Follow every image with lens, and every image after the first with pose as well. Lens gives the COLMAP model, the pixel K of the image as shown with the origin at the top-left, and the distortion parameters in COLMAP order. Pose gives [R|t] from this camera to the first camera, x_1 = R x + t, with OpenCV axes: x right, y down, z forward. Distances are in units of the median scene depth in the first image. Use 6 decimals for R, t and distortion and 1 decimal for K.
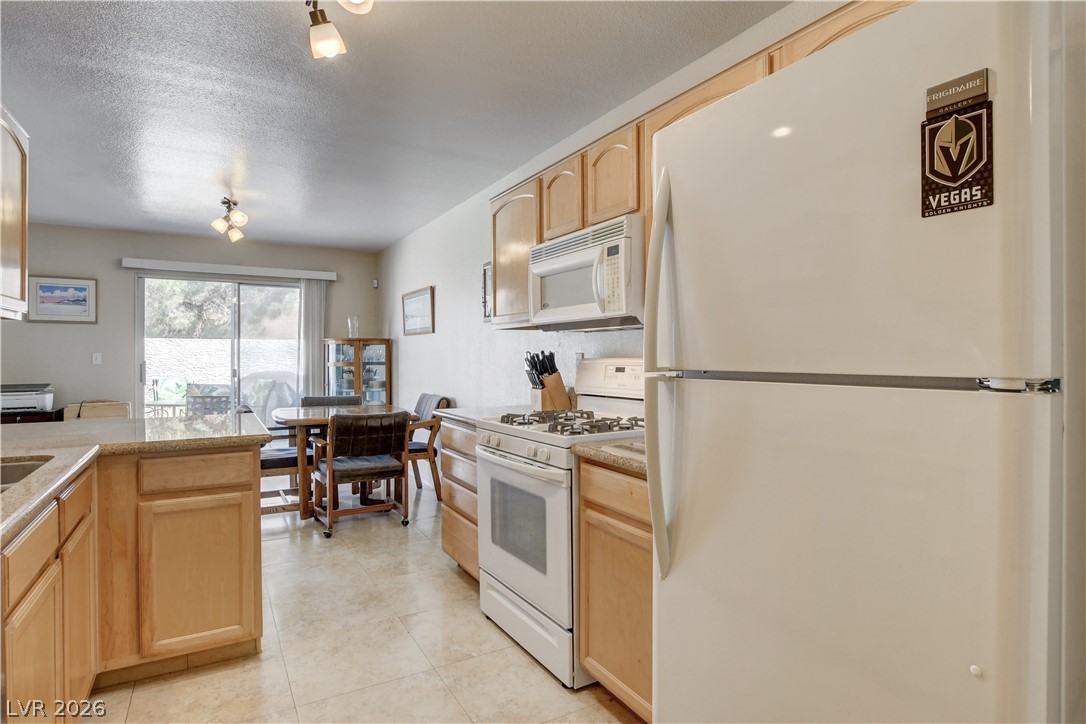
lens RADIAL K [[559.7, 0, 552.9], [0, 559.7, 359.5], [0, 0, 1]] dist [-0.032371, 0.003491]
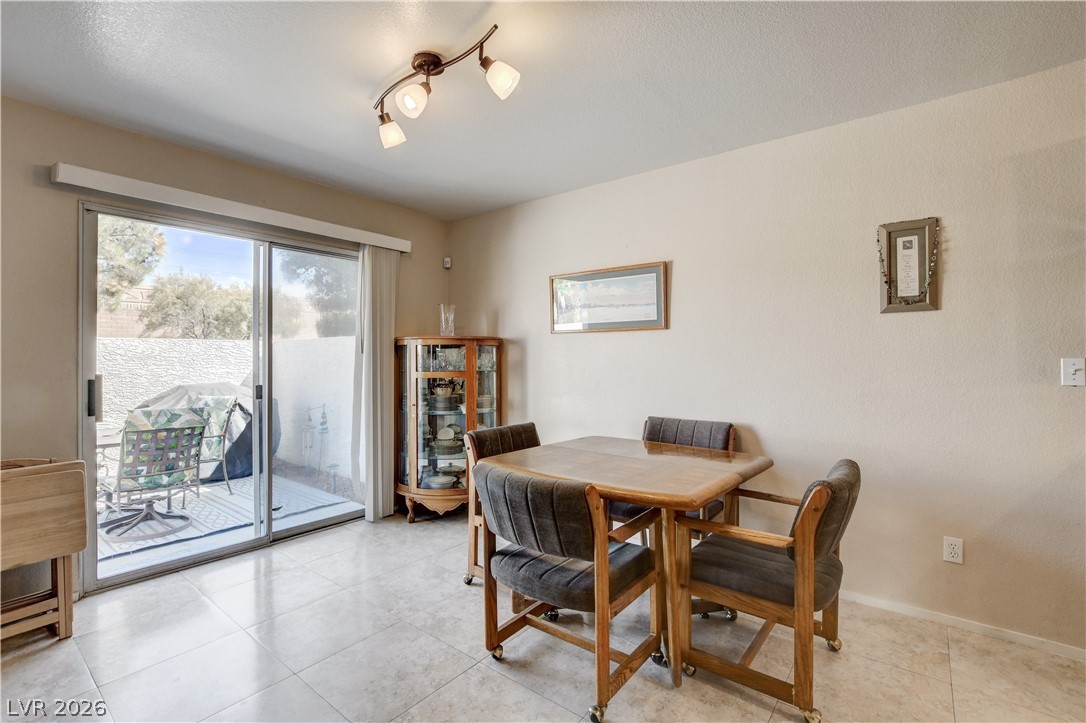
lens RADIAL K [[488.8, 0, 544.7], [0, 488.8, 357.8], [0, 0, 1]] dist [-0.016915, 0.001723]
pose [[0.938510, -0.001681, 0.345247, -1.055575], [0.004343, 0.999967, -0.006938, -0.015718], [-0.345224, 0.008010, 0.938486, 0.906105]]
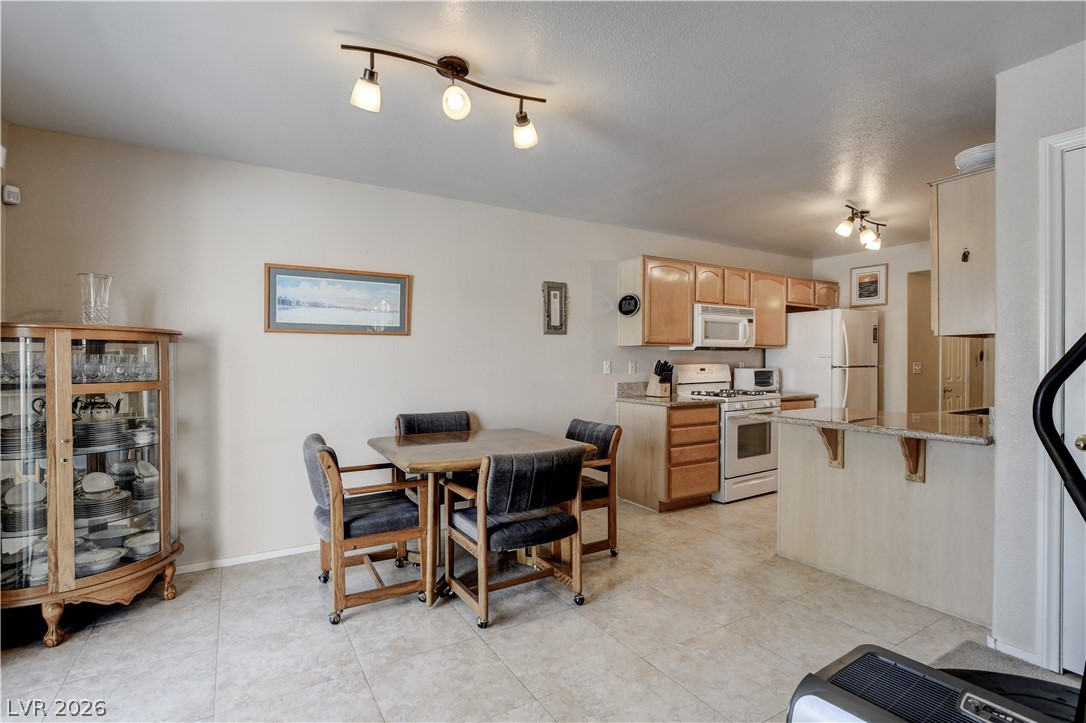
lens RADIAL K [[529.6, 0, 534.2], [0, 529.6, 361.4], [0, 0, 1]] dist [-0.013506, 0.000525]
pose [[0.010726, -0.001670, 0.999941, -1.773350], [0.008768, 0.999960, 0.001576, -0.020557], [-0.999904, 0.008751, 0.010741, 1.527452]]
